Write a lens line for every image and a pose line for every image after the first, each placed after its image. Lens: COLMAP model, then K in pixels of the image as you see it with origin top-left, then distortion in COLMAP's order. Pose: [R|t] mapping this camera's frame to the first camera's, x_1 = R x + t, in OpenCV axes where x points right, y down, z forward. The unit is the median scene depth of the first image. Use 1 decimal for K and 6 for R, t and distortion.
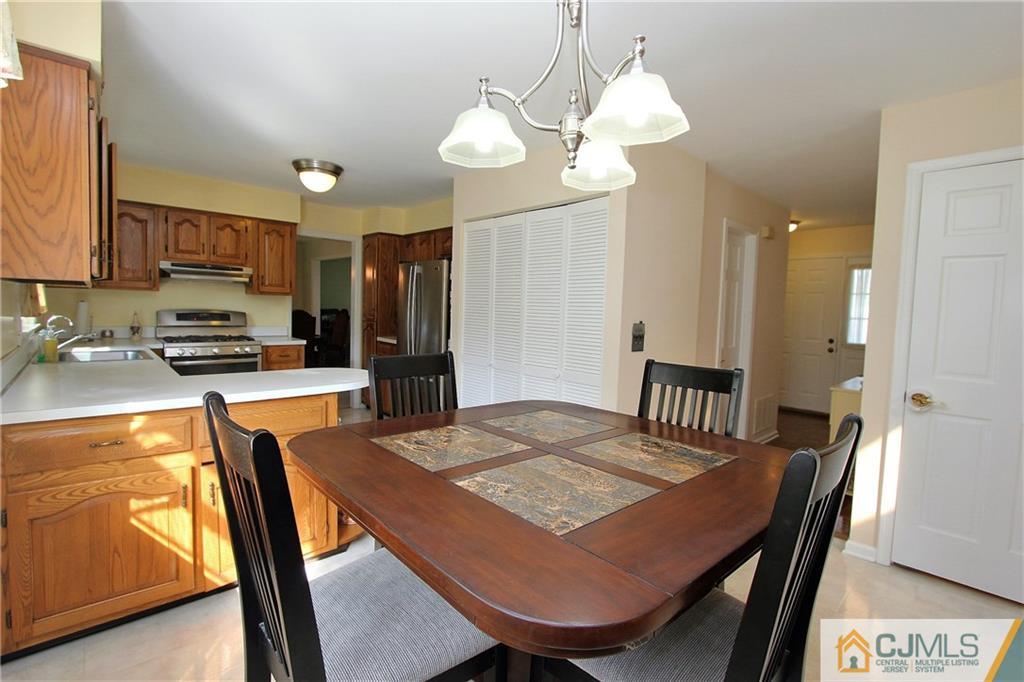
lens RADIAL K [[477.5, 0, 509.6], [0, 477.5, 339.5], [0, 0, 1]] dist [-0.003835, -0.001341]
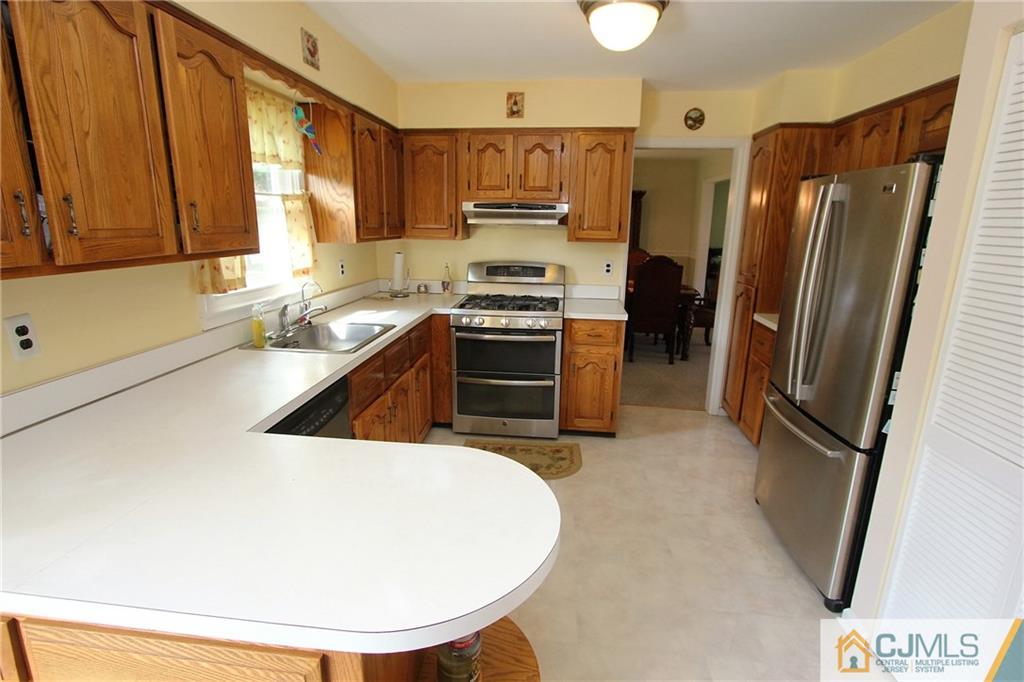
lens RADIAL K [[477.5, 0, 515.9], [0, 477.5, 336.4], [0, 0, 1]] dist [-0.003835, -0.001341]
pose [[0.684408, 0.150690, -0.713357, -0.059980], [-0.038373, 0.984497, 0.171151, -0.077090], [0.728089, -0.089763, 0.679580, 0.459321]]
